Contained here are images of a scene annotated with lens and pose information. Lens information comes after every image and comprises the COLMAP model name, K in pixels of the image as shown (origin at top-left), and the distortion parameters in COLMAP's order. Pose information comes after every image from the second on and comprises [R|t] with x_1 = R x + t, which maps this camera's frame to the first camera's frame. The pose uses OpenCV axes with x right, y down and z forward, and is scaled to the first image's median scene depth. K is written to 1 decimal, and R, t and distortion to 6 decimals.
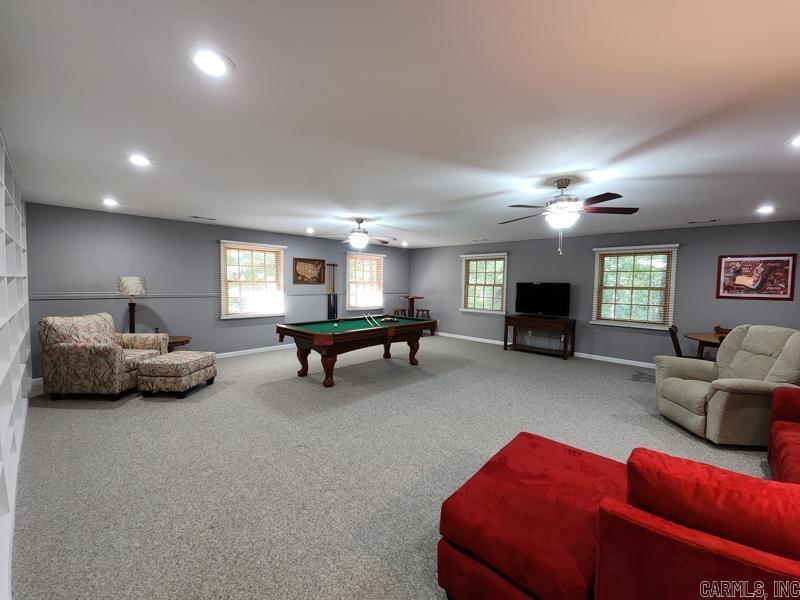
lens RADIAL K [[327.0, 0, 402.1], [0, 327.0, 299.8], [0, 0, 1]] dist [0.000734, 0.000004]
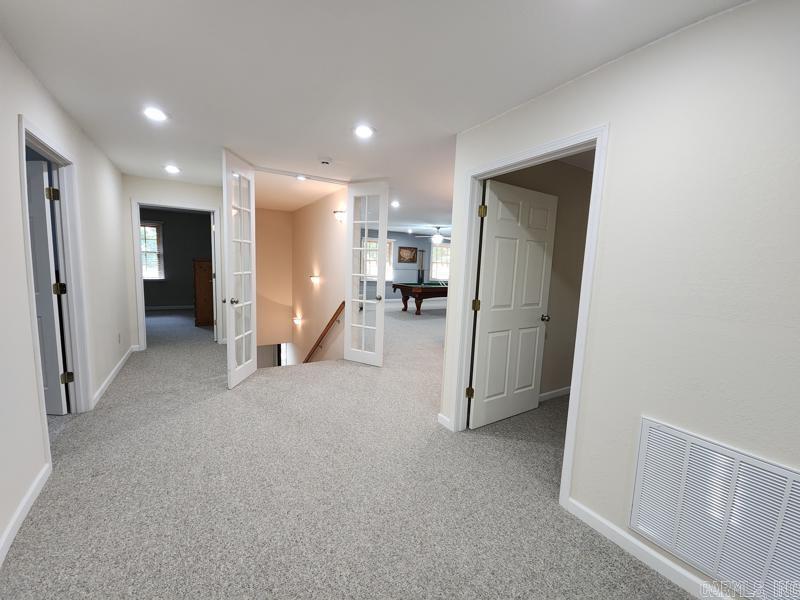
lens RADIAL K [[327.0, 0, 401.4], [0, 327.0, 300.2], [0, 0, 1]] dist [0.000734, 0.000004]
pose [[0.964925, 0.057134, -0.256235, 0.113865], [-0.041874, 0.997031, 0.064627, 0.032953], [0.259167, -0.051631, 0.964452, -0.585790]]
